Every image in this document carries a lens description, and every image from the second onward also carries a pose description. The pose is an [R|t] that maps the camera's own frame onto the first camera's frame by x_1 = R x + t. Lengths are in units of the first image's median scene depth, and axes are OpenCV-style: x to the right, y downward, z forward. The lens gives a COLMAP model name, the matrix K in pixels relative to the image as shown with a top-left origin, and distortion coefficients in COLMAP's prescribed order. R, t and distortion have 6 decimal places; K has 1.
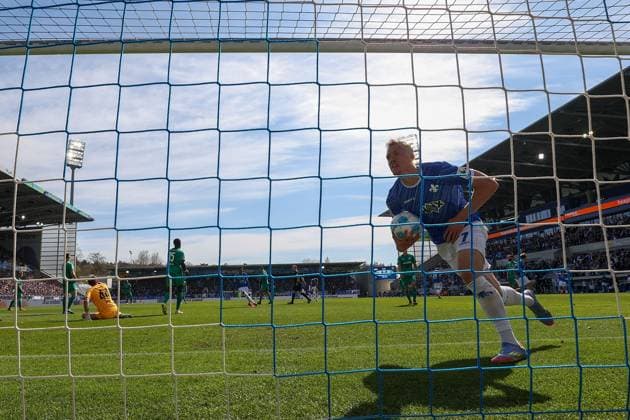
lens RADIAL K [[3368.7, 0, 315.0], [0, 3368.7, 210.0], [0, 0, 1]] dist [-0.131685, -5.551487]
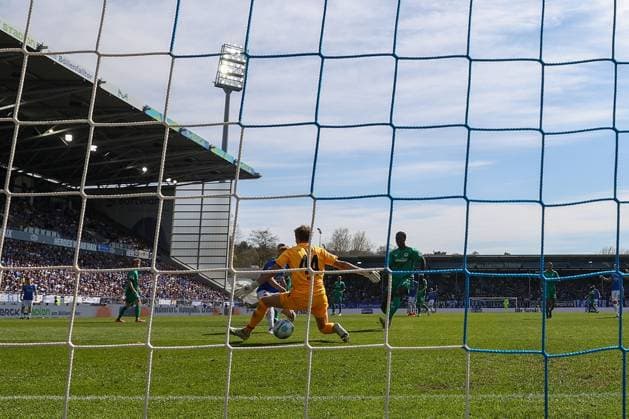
lens RADIAL K [[3363.4, 0, 314.5], [0, 3363.4, 209.5], [0, 0, 1]] dist [-0.131685, -5.551487]
pose [[0.996941, 0.019195, -0.075760, -0.009573], [-0.018928, 0.999812, 0.004234, 0.006159], [0.075827, -0.002787, 0.997117, 0.391822]]
